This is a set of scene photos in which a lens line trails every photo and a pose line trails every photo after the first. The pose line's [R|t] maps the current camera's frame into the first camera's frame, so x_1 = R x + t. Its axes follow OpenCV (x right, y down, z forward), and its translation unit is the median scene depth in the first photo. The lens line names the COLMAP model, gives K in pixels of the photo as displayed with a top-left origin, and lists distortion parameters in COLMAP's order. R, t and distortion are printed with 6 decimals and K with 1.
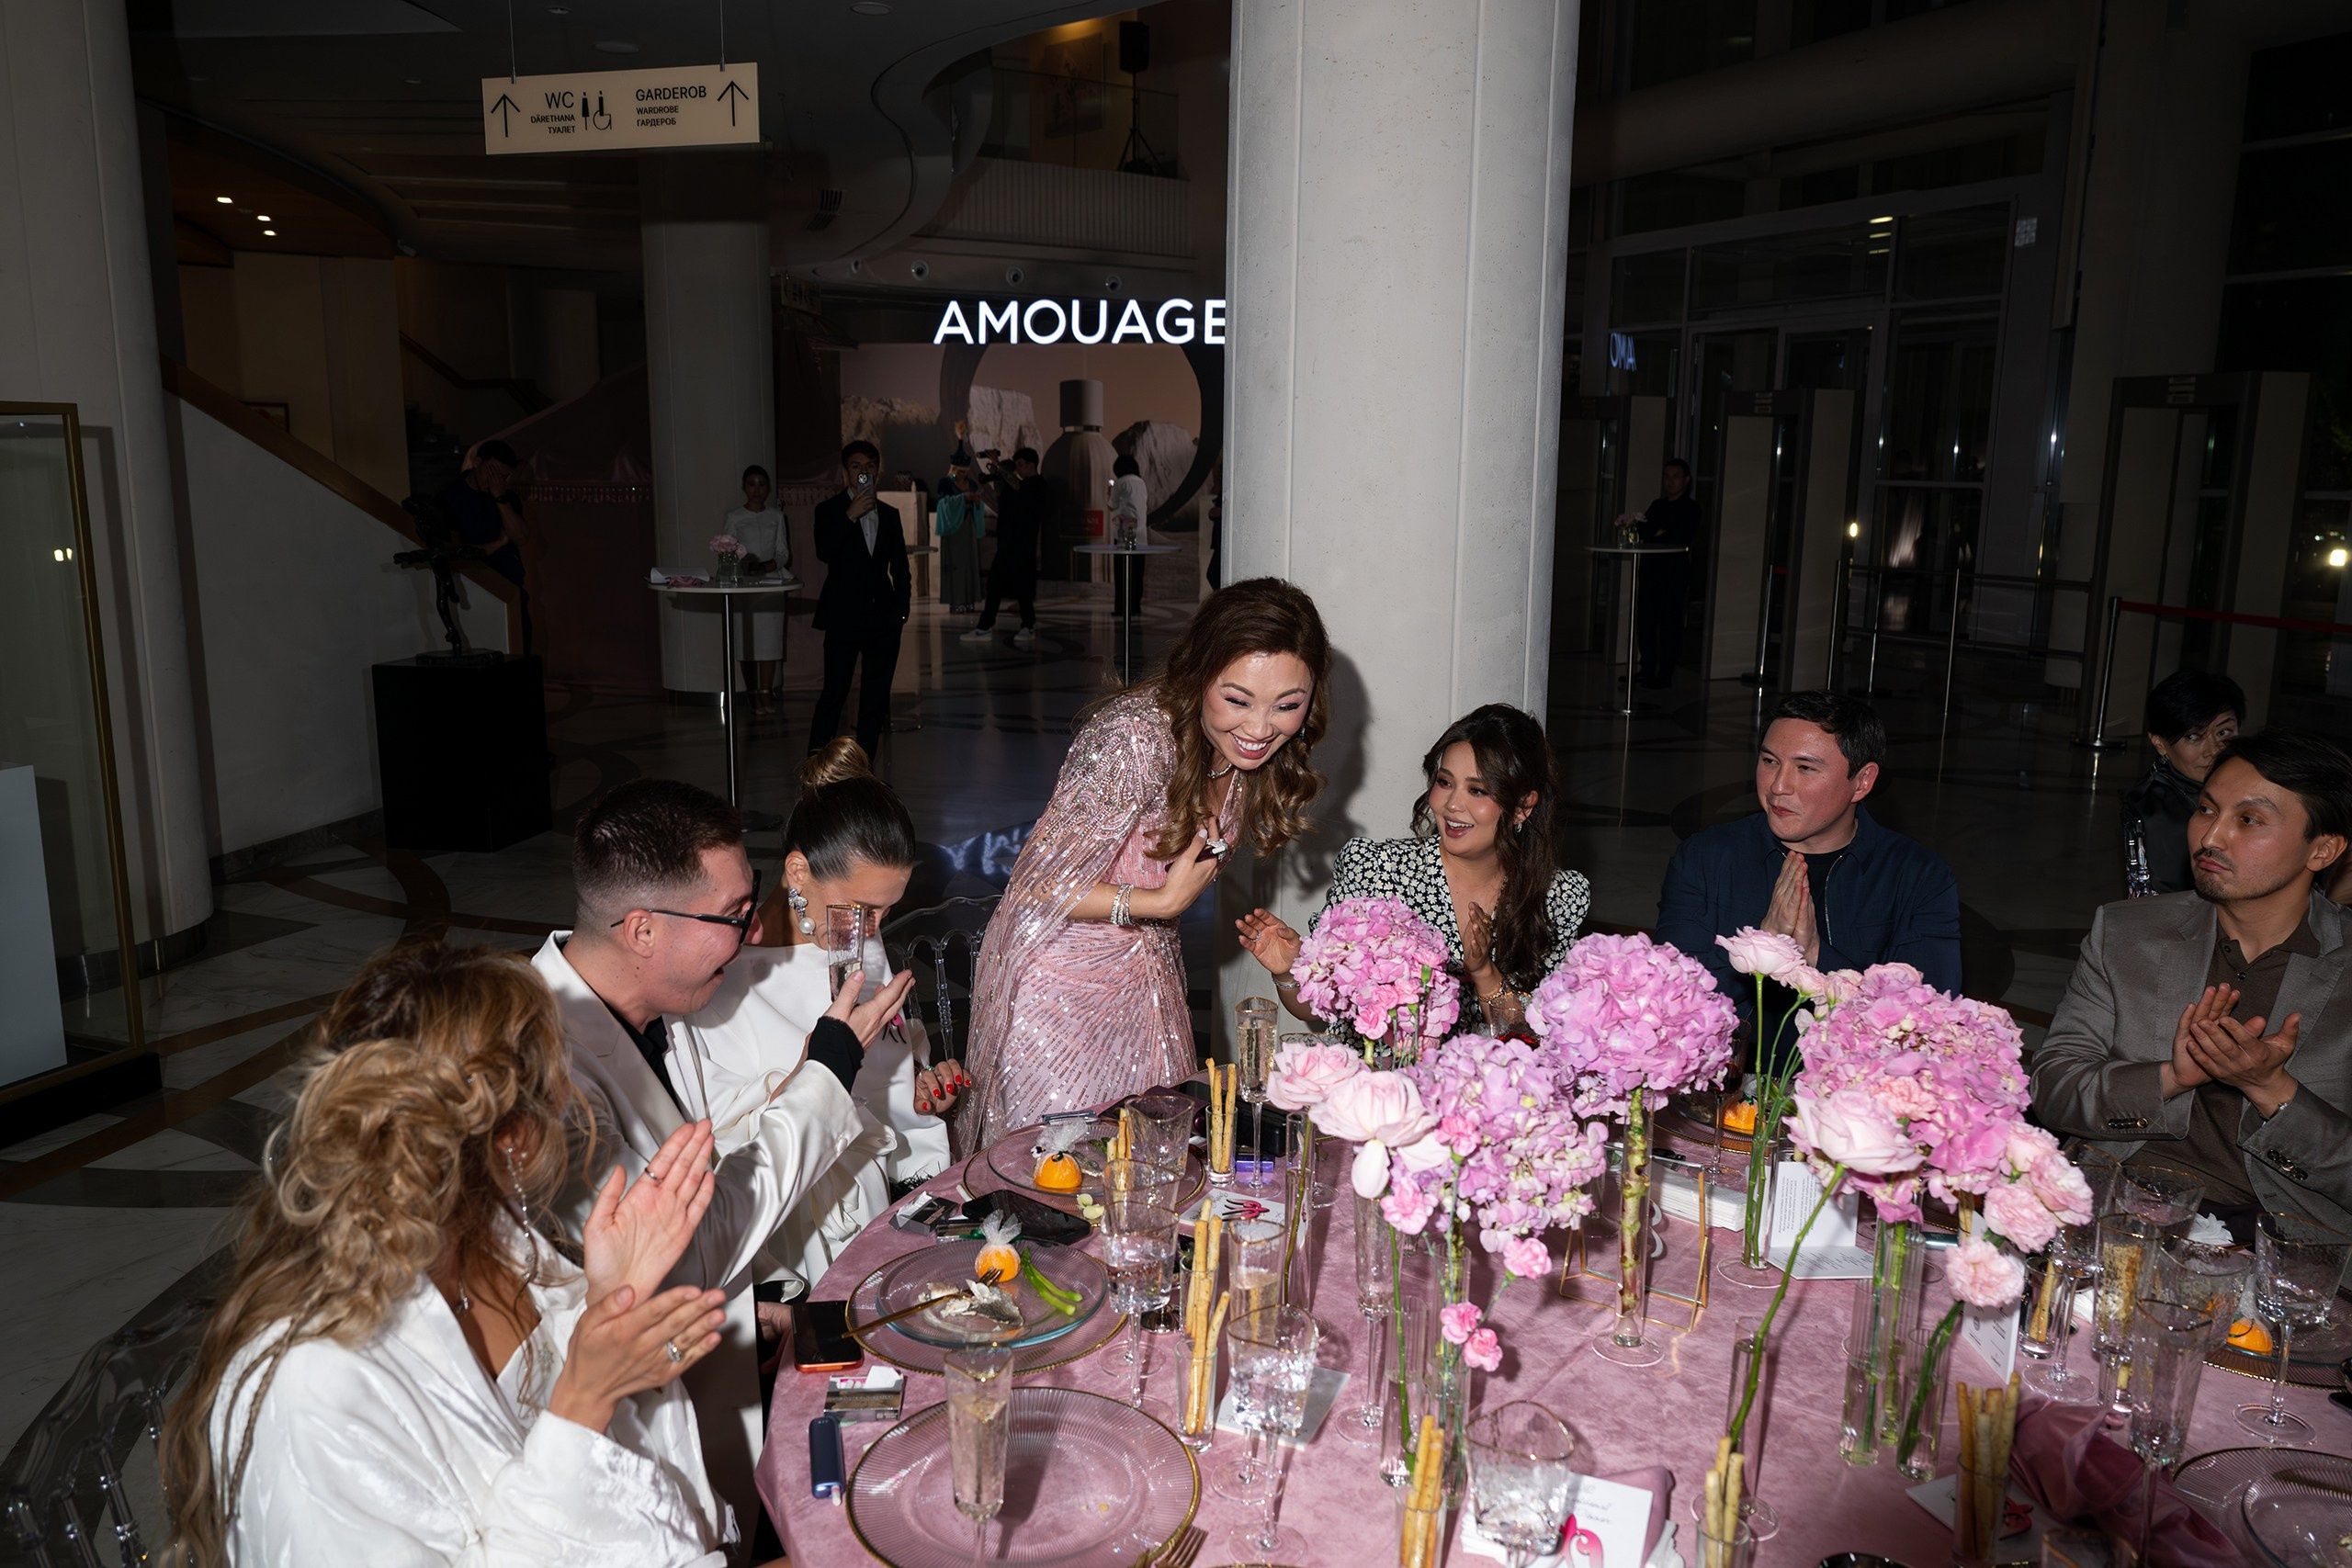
lens RADIAL K [[1726.0, 0, 1180.9], [0, 1726.0, 786.0], [0, 0, 1]] dist [0.002965, 0.000156]
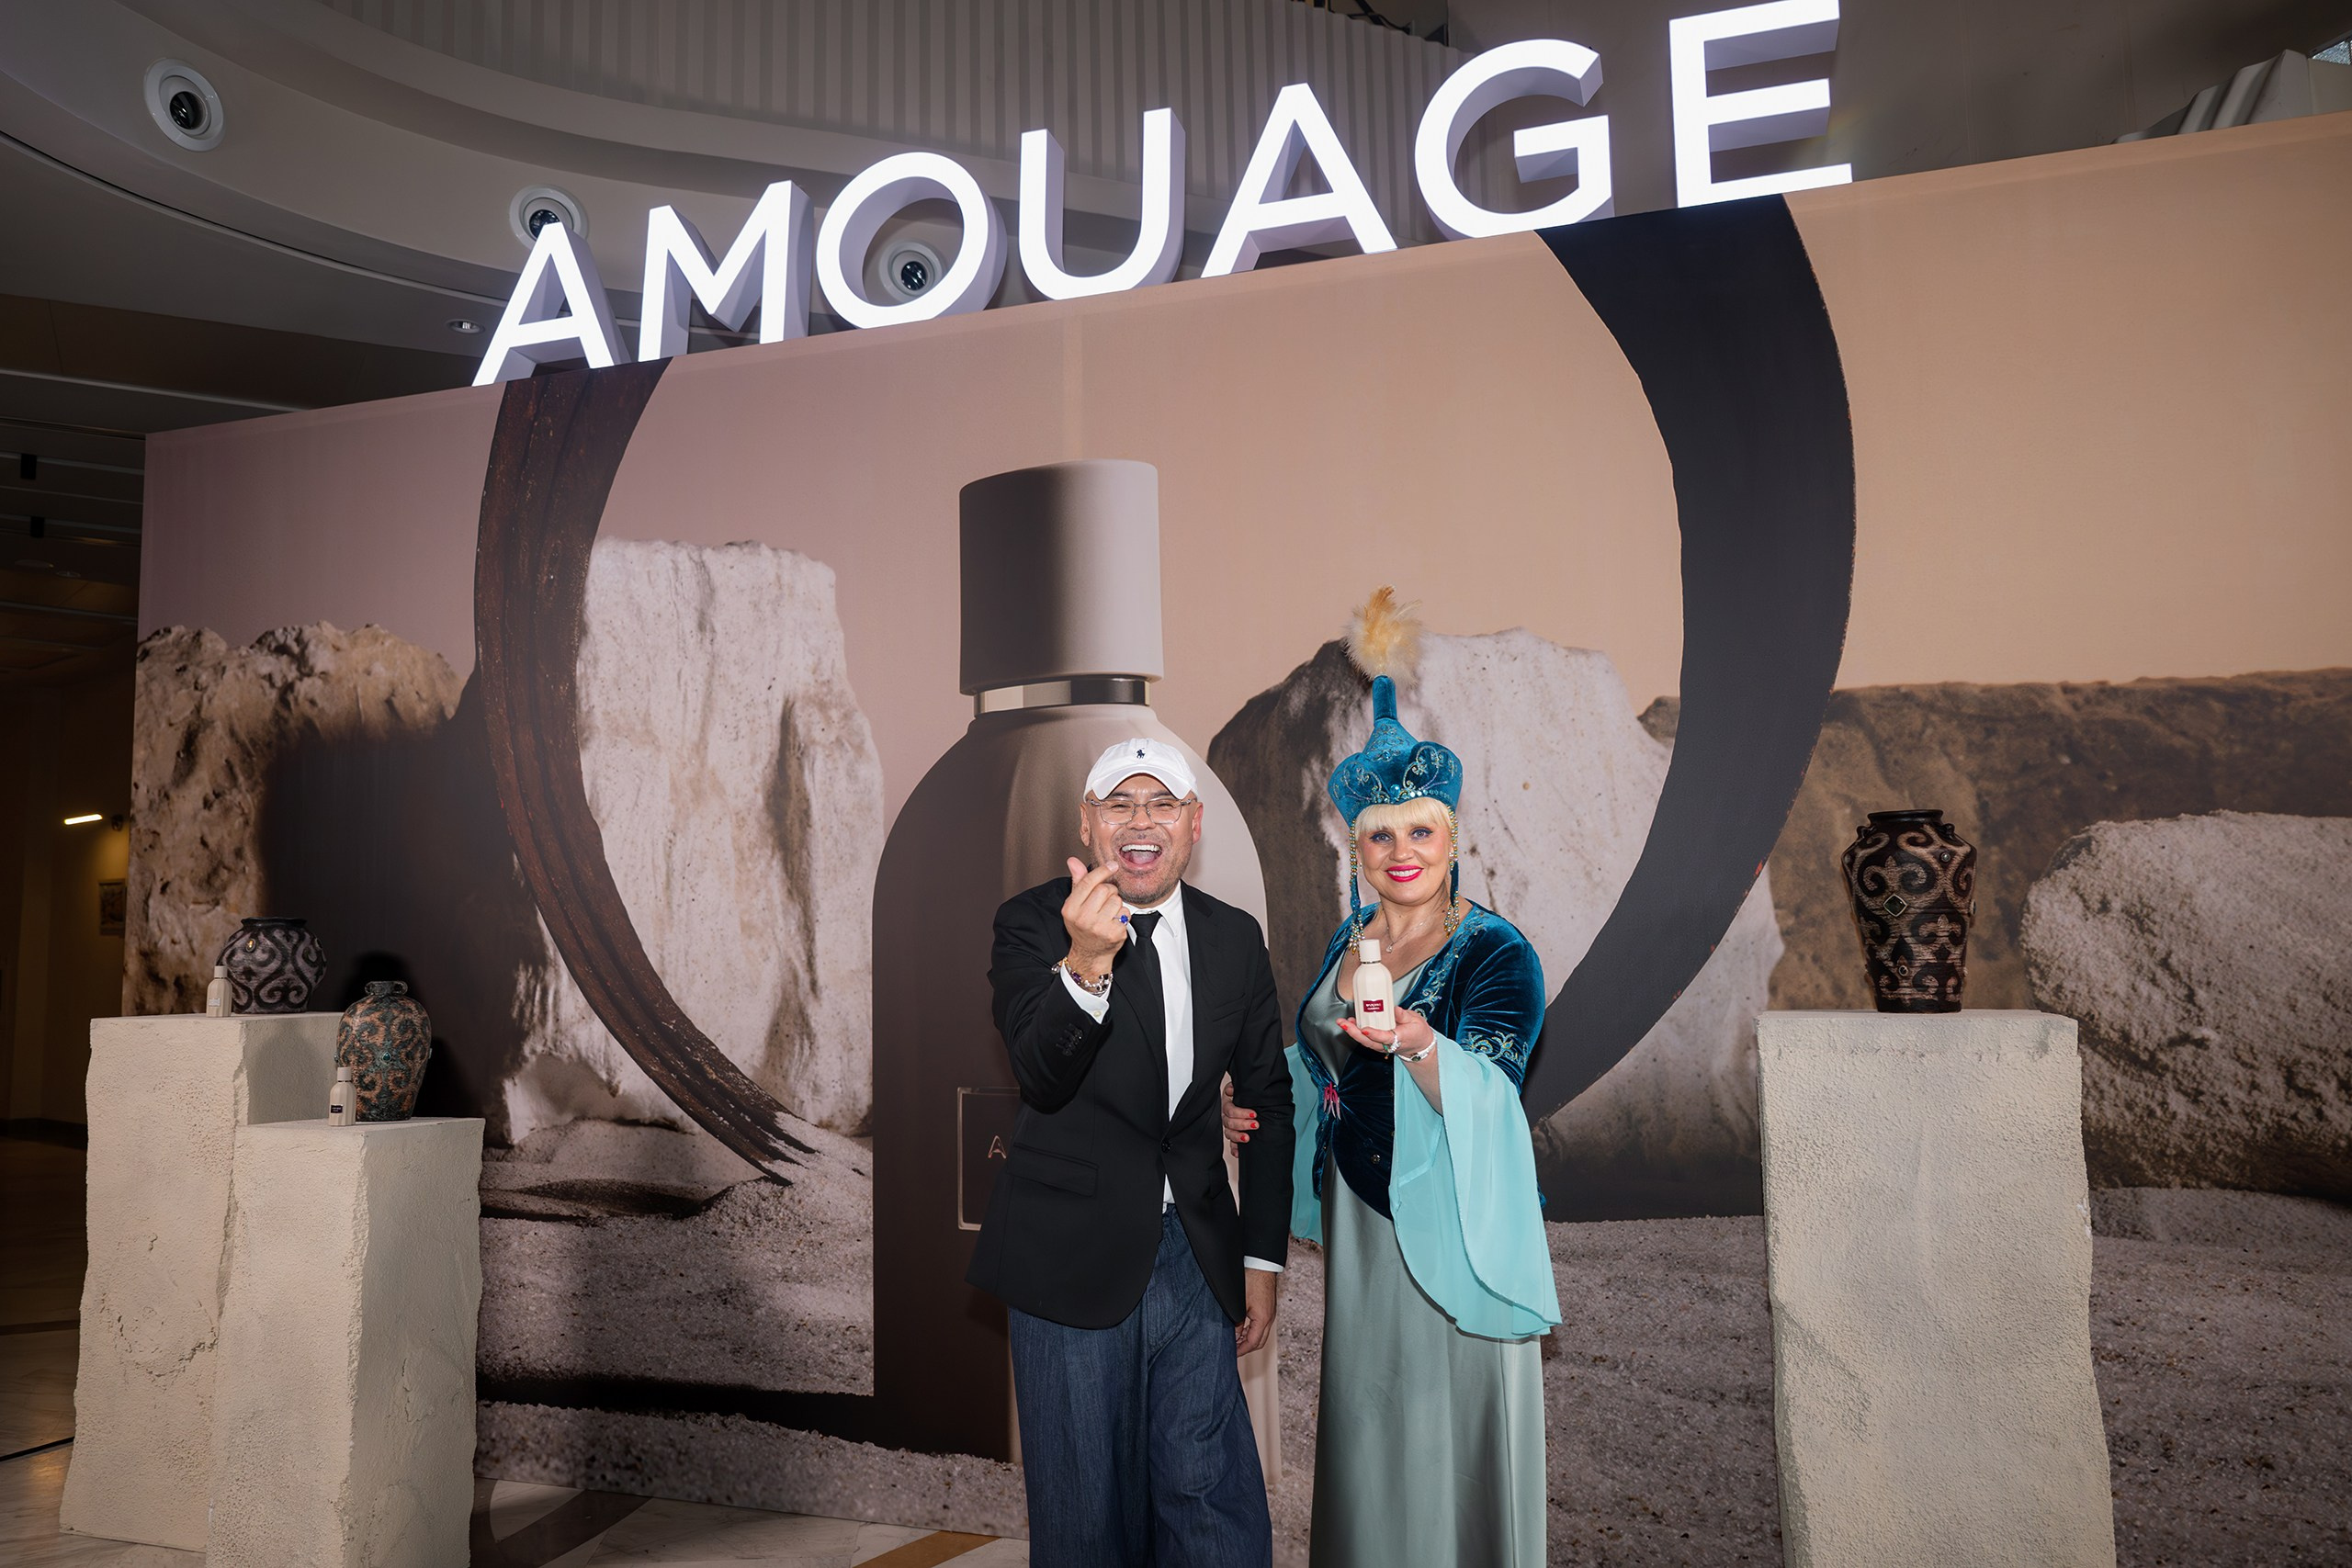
lens RADIAL K [[1694.4, 0, 1094.6], [0, 1694.4, 771.2], [0, 0, 1]] dist [-0.000269, 0.003472]
pose [[0.982371, -0.039373, -0.182749, -0.075944], [-0.015010, 0.957800, -0.287045, -0.620073], [0.186338, 0.284728, 0.940323, 3.588471]]
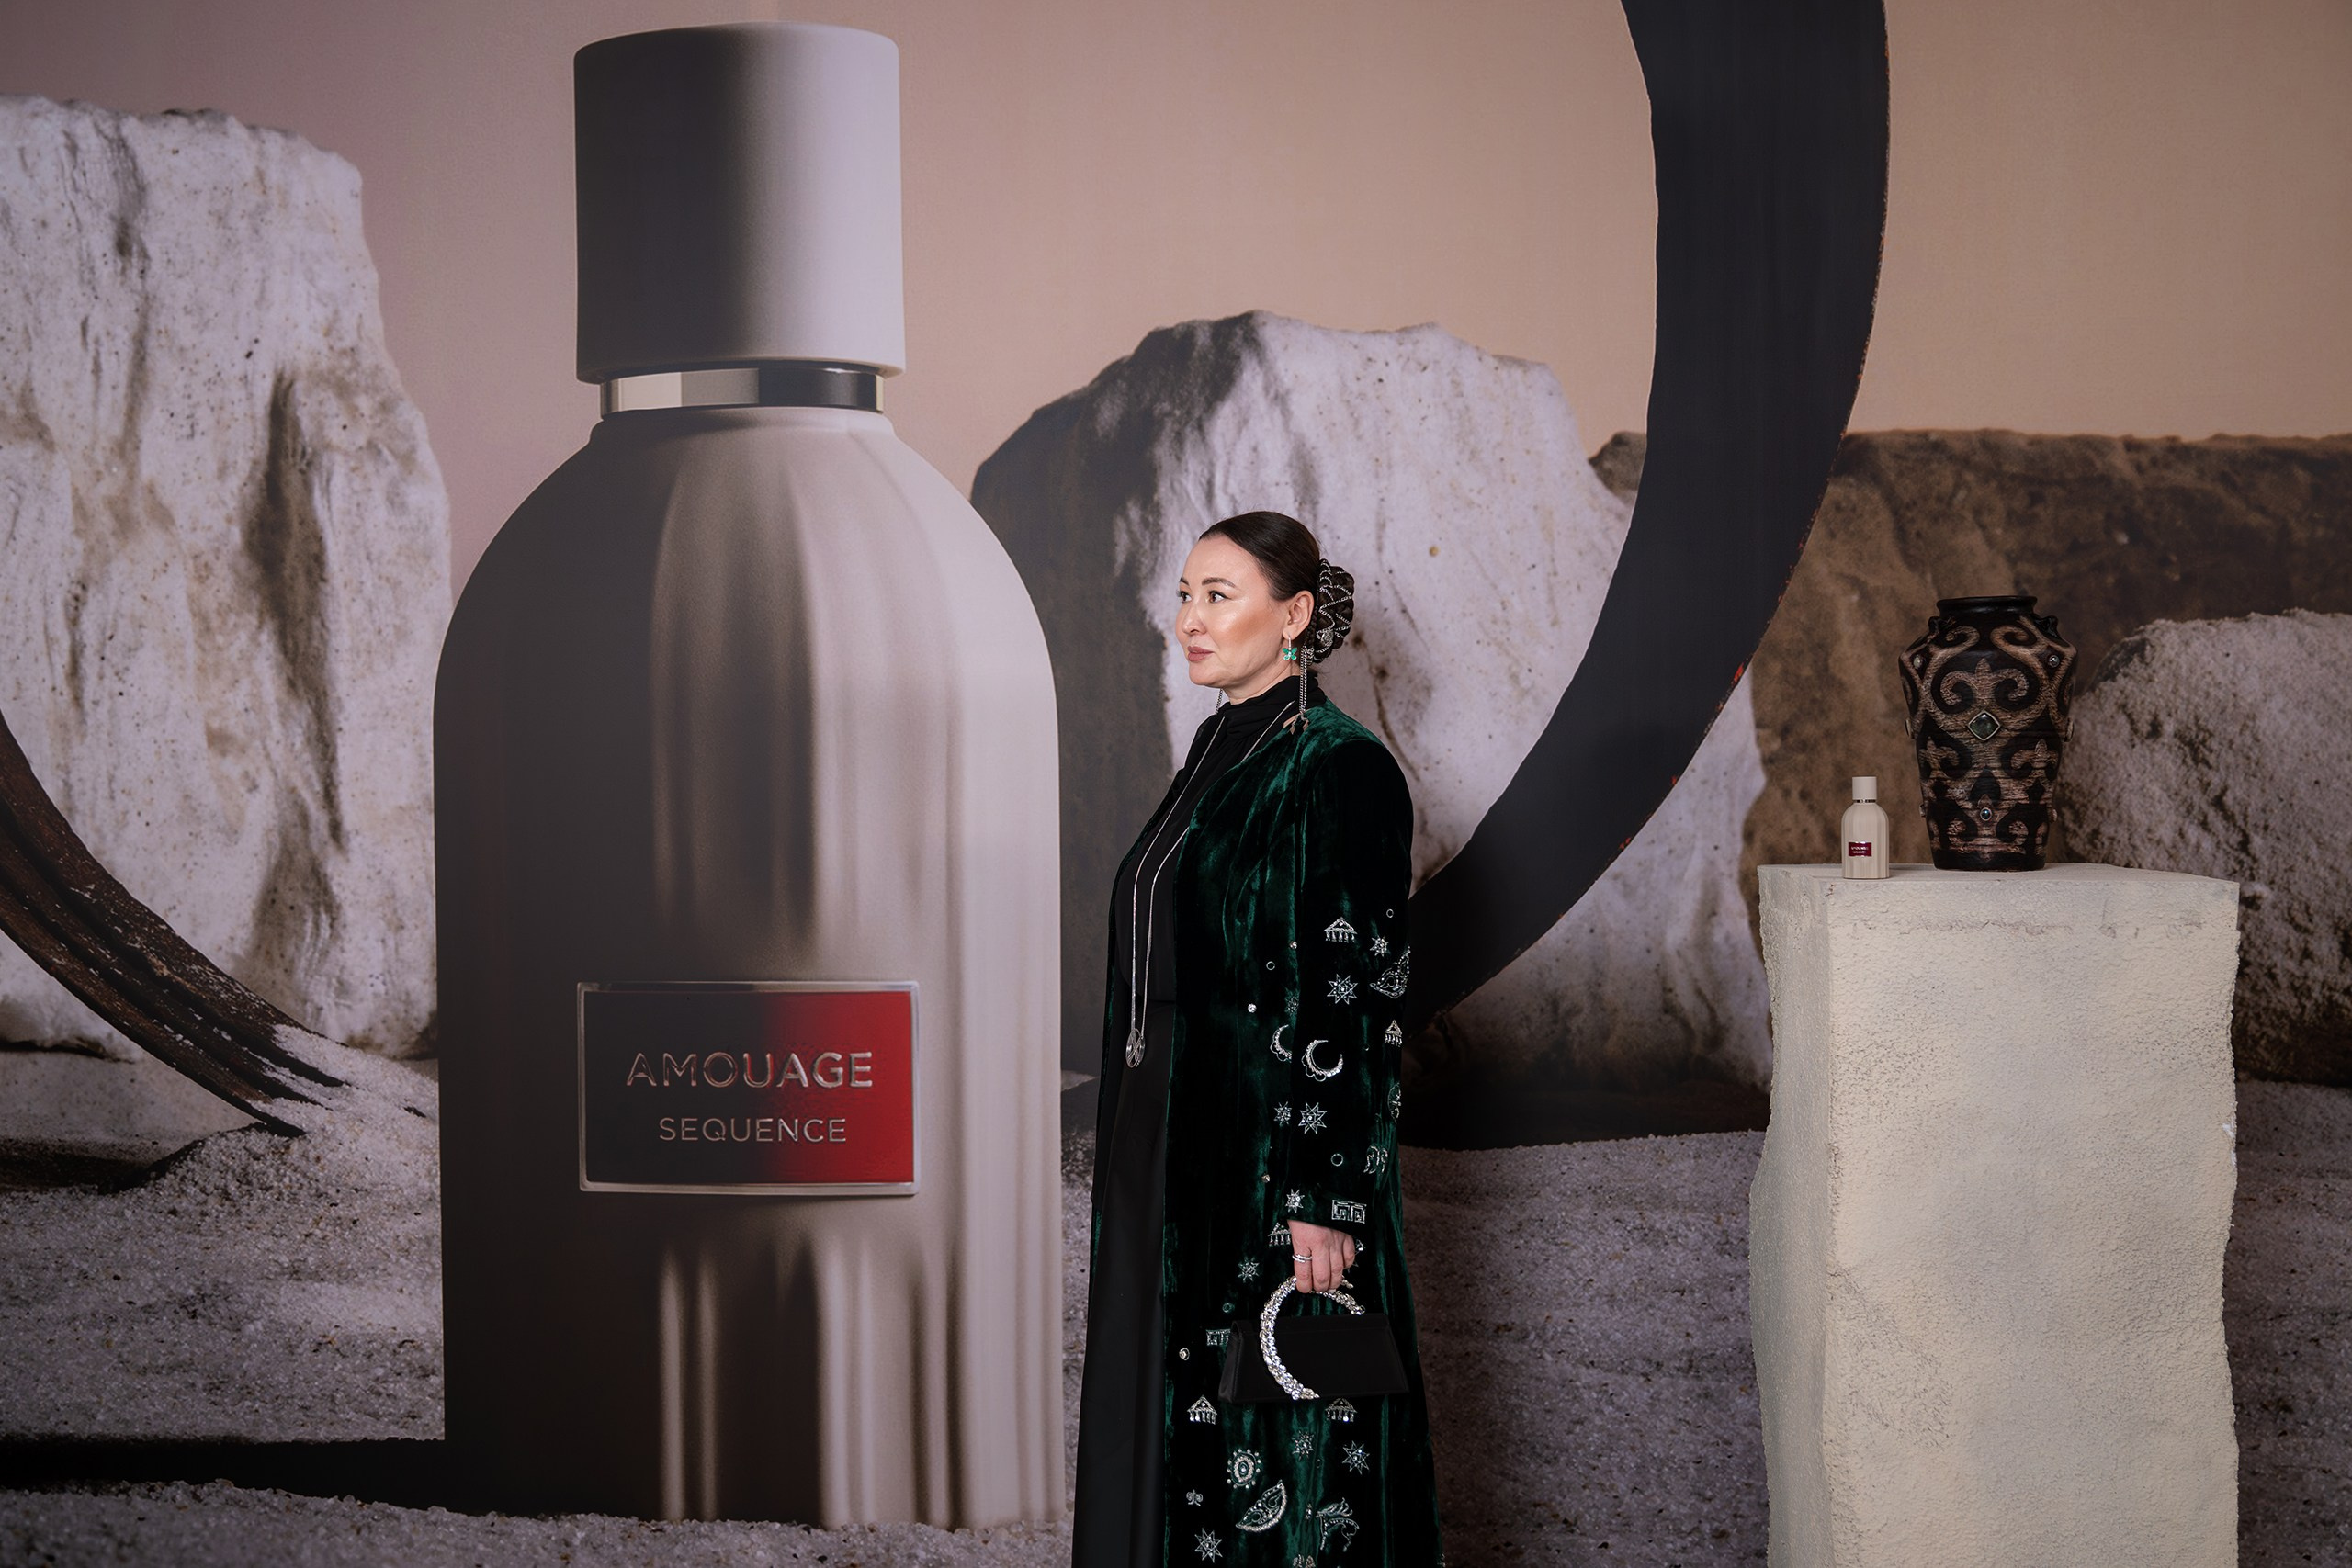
lens RADIAL K [[2026.4, 0, 1168.4], [0, 2026.4, 794.8], [0, 0, 1]] dist [-0.005084, 0.011277]
pose [[0.995247, -0.015821, 0.096092, -0.176884], [0.031986, 0.985080, -0.169100, -0.653791], [-0.091983, 0.171370, 0.980903, 3.737118]]
